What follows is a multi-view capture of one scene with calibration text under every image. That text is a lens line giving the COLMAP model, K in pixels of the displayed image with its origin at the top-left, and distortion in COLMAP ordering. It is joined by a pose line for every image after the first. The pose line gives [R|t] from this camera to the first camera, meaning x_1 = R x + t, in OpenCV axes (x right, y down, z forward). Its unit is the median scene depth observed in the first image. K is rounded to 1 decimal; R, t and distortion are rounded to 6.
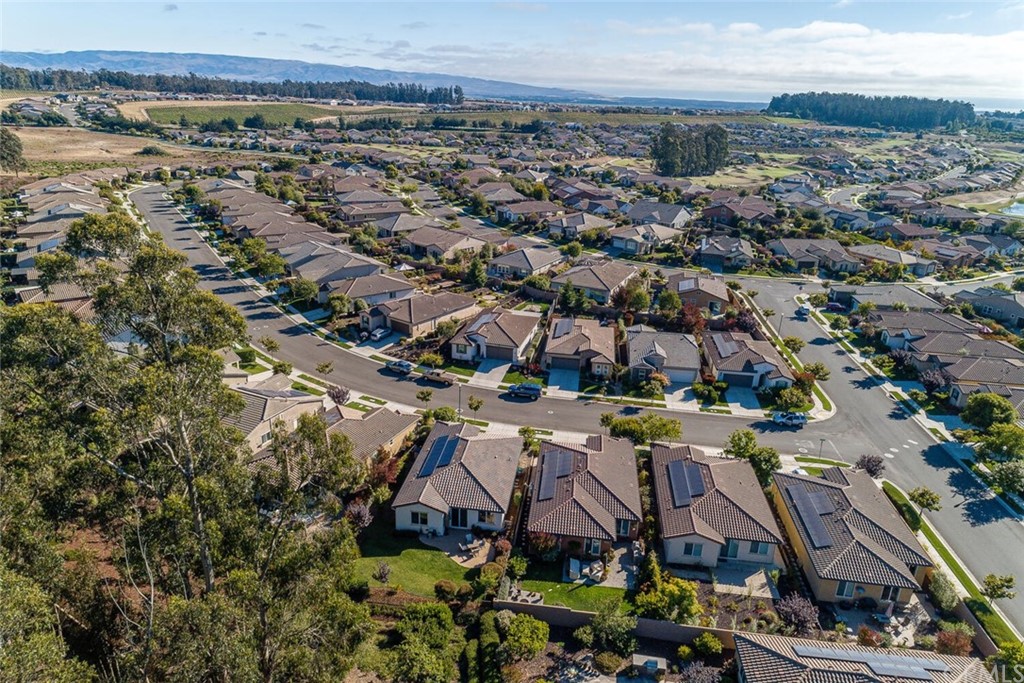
lens RADIAL K [[661.4, 0, 517.1], [0, 661.4, 344.0], [0, 0, 1]] dist [0.027732, 0.001685]
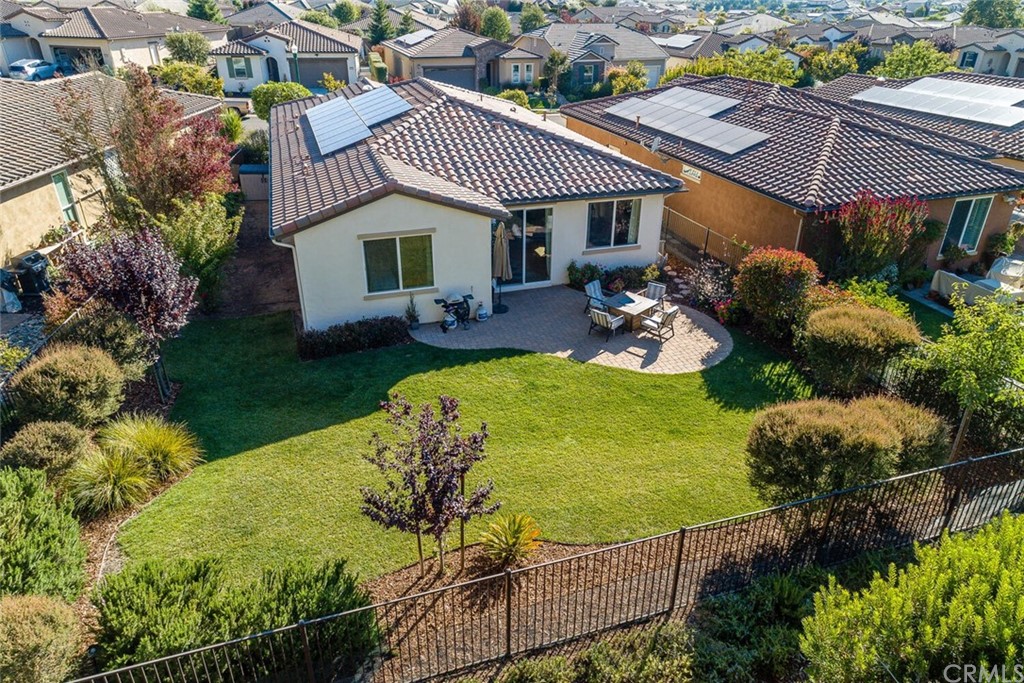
lens RADIAL K [[675.9, 0, 504.2], [0, 675.9, 328.1], [0, 0, 1]] dist [0.027623, -0.001081]
pose [[0.909490, -0.212642, 0.357228, -0.114004], [0.173630, 0.975045, 0.138344, 0.142211], [-0.377731, -0.063797, 0.923715, 0.412772]]
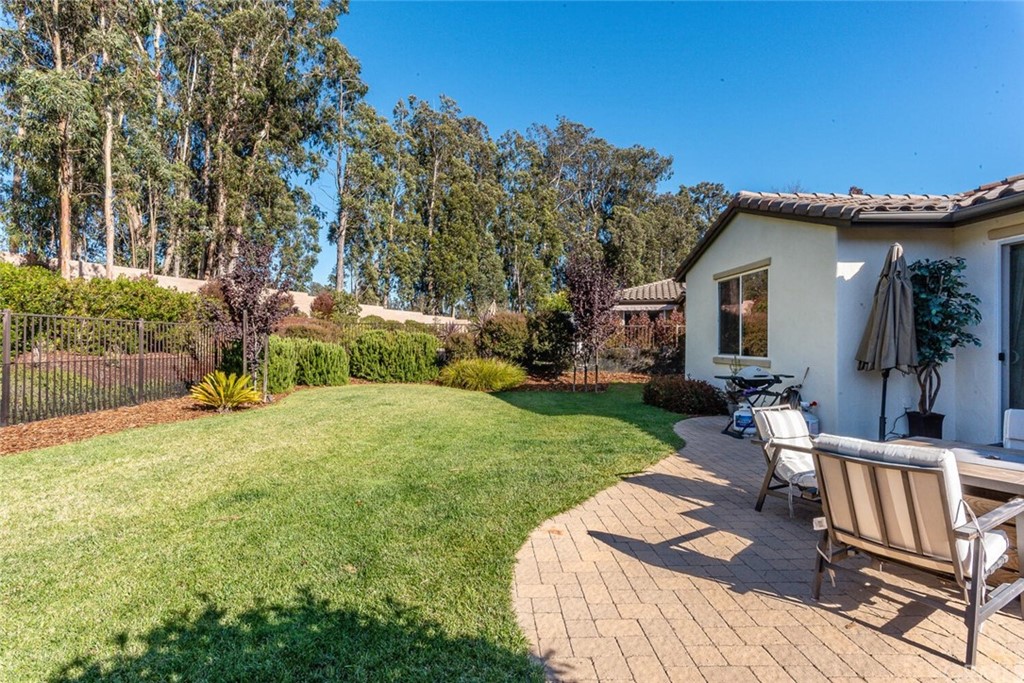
lens RADIAL K [[507.7, 0, 512.0], [0, 507.7, 341.5], [0, 0, 1]] dist [0.013896, 0.000273]
pose [[0.163108, -0.044000, -0.985627, -0.014485], [-0.339175, 0.935616, -0.097896, 0.166672], [0.926475, 0.350267, 0.137682, 0.511342]]
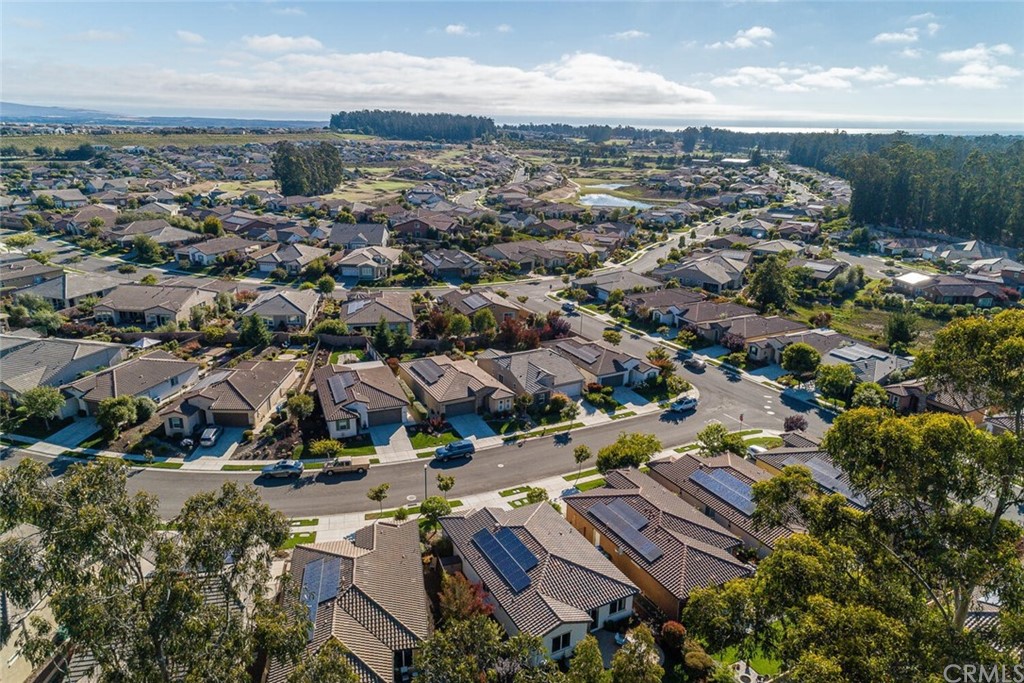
lens RADIAL K [[675.9, 0, 504.2], [0, 675.9, 328.1], [0, 0, 1]] dist [0.027623, -0.001081]
pose [[0.820195, -0.190718, 0.539358, -0.309139], [0.218409, 0.975772, 0.012903, -0.066573], [-0.528751, 0.107217, 0.841978, 0.178082]]
